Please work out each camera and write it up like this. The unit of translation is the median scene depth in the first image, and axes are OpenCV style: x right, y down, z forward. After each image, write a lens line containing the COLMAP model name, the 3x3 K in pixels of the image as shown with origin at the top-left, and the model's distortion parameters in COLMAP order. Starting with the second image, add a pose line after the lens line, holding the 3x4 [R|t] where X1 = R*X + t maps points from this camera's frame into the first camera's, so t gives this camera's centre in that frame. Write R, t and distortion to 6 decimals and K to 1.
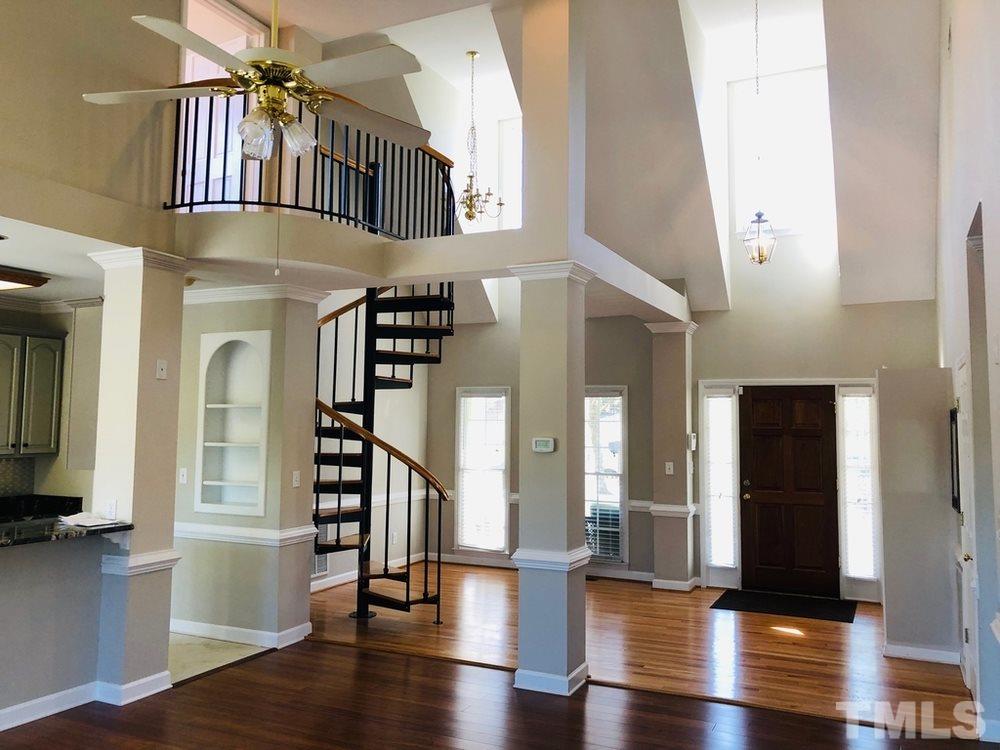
lens RADIAL K [[820.4, 0, 492.8], [0, 820.4, 378.0], [0, 0, 1]] dist [0.058785, -0.061992]
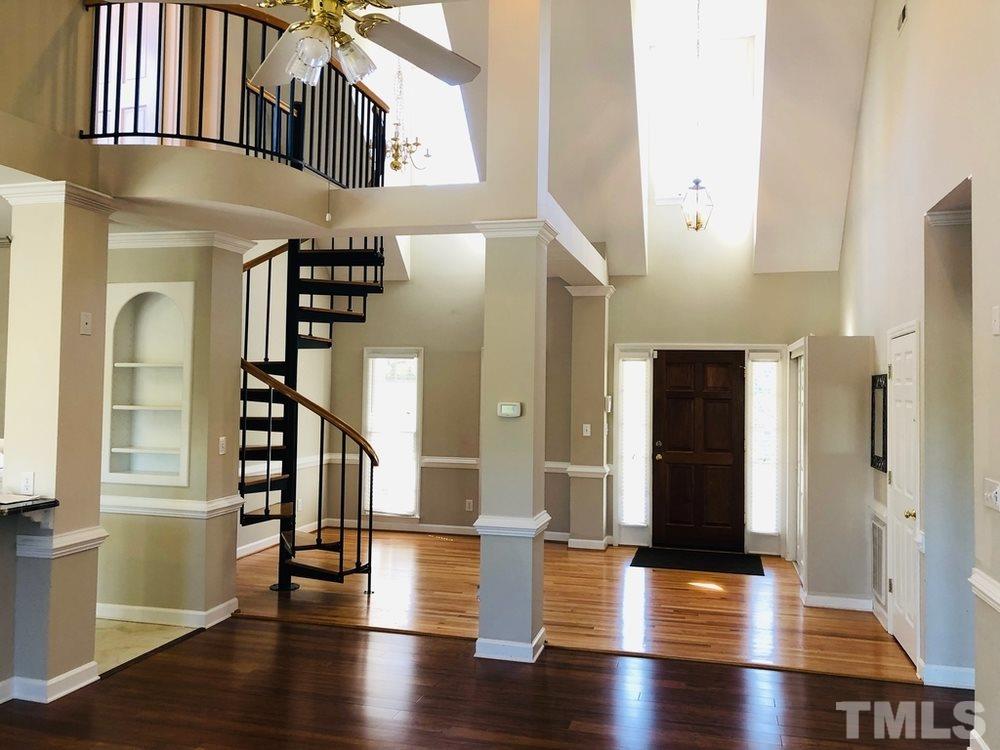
lens RADIAL K [[820.4, 0, 498.4], [0, 820.4, 374.1], [0, 0, 1]] dist [0.058785, -0.061992]
pose [[0.982619, 0.007921, 0.185464, -0.094925], [-0.016130, 0.998954, 0.042793, -0.000838], [-0.184931, -0.045040, 0.981719, 0.038832]]
